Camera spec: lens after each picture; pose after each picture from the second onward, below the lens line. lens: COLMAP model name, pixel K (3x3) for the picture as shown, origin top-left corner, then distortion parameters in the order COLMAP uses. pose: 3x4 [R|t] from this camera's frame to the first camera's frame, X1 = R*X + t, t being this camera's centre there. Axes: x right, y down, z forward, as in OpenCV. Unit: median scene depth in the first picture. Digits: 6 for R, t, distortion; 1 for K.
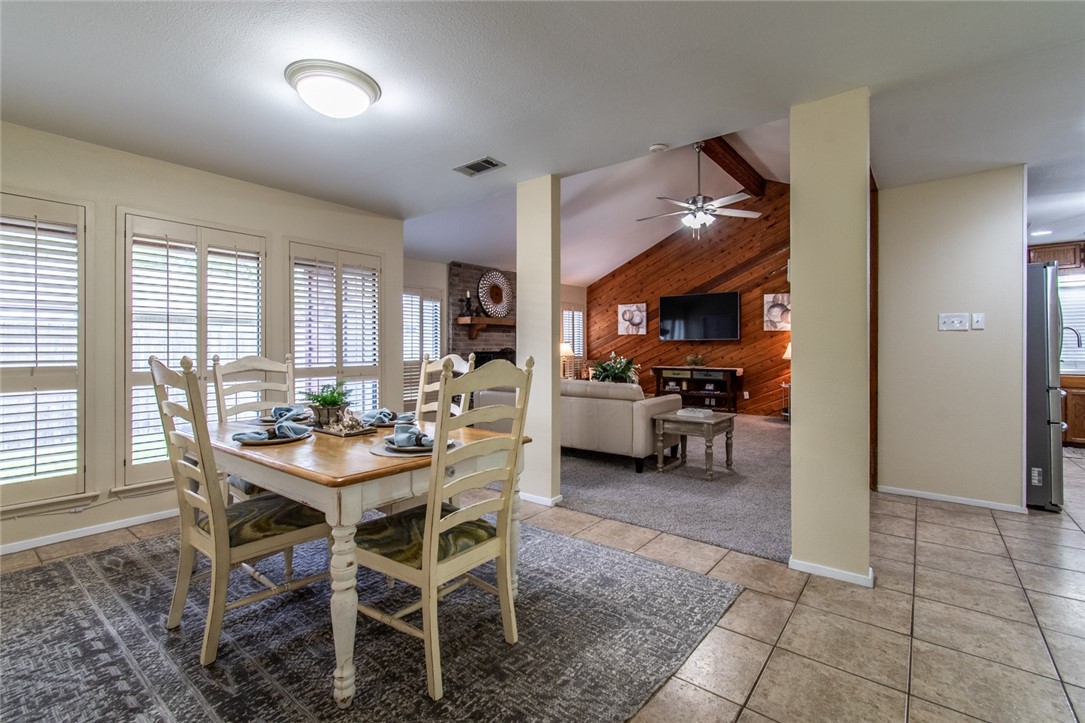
lens RADIAL K [[484.9, 0, 540.5], [0, 484.9, 353.5], [0, 0, 1]] dist [0.003759, -0.000199]
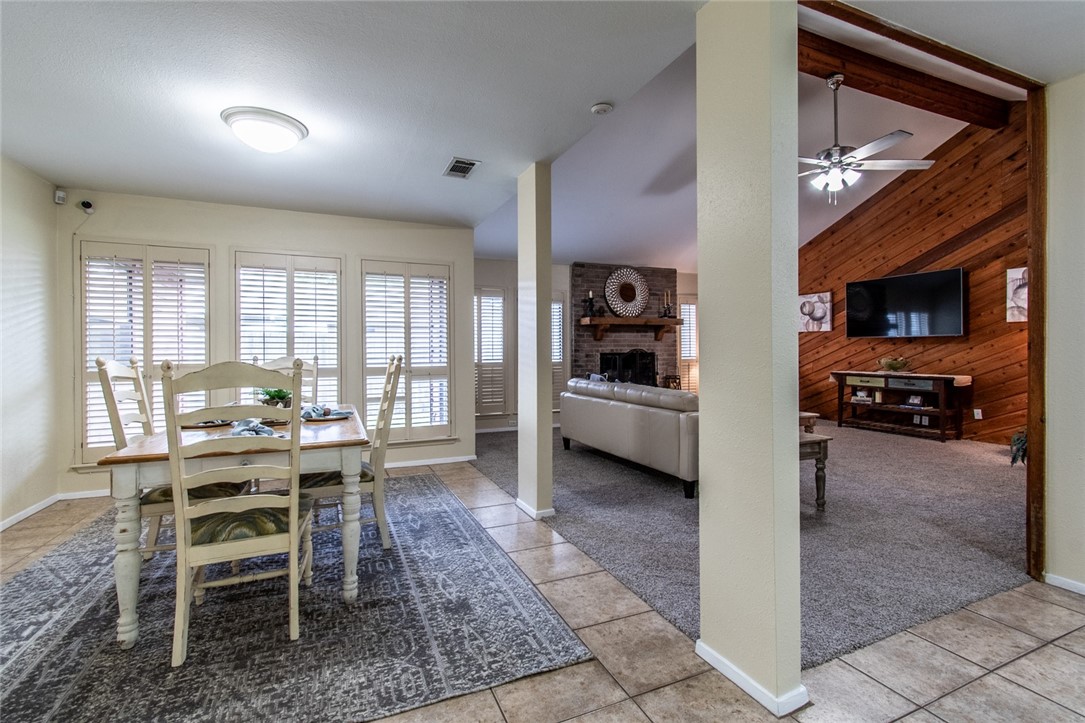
lens RADIAL K [[484.9, 0, 541.1], [0, 484.9, 358.2], [0, 0, 1]] dist [0.003759, -0.000199]
pose [[0.882315, 0.003898, -0.470643, 0.224222], [-0.000390, 0.999971, 0.007551, -0.000599], [0.470659, -0.006479, 0.882292, 0.088672]]
